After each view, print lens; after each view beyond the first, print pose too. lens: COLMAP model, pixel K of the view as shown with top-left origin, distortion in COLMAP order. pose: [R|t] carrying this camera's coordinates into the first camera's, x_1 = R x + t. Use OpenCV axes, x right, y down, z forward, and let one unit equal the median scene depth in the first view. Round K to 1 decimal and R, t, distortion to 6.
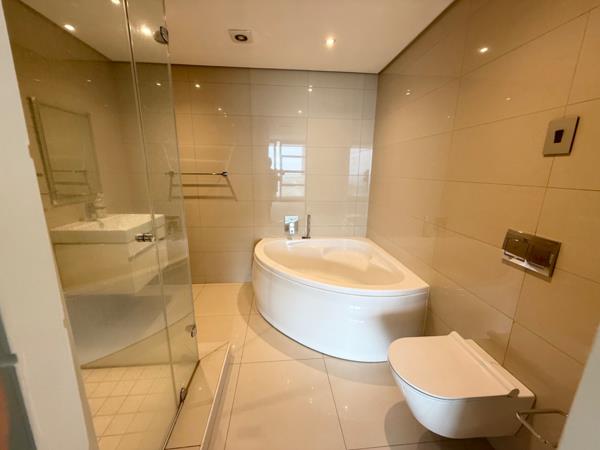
lens RADIAL K [[240.8, 0, 299.6], [0, 240.8, 224.2], [0, 0, 1]] dist [0.001954, 0.000507]
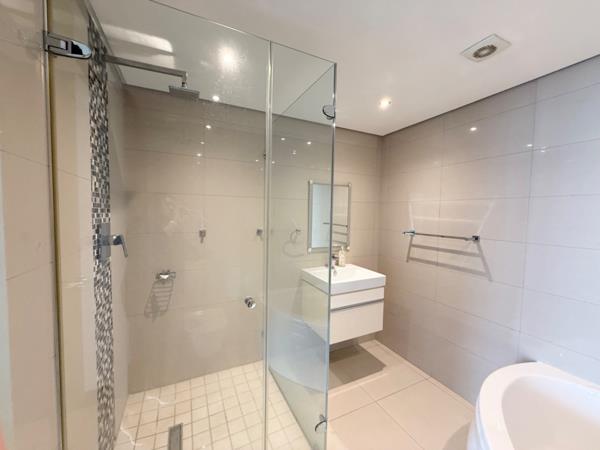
lens RADIAL K [[240.8, 0, 298.8], [0, 240.8, 225.1], [0, 0, 1]] dist [0.001954, 0.000507]
pose [[0.343662, 0.044870, -0.938021, 0.172029], [-0.219330, 0.975068, -0.033713, -0.111563], [0.913122, 0.217322, 0.344935, 0.280336]]
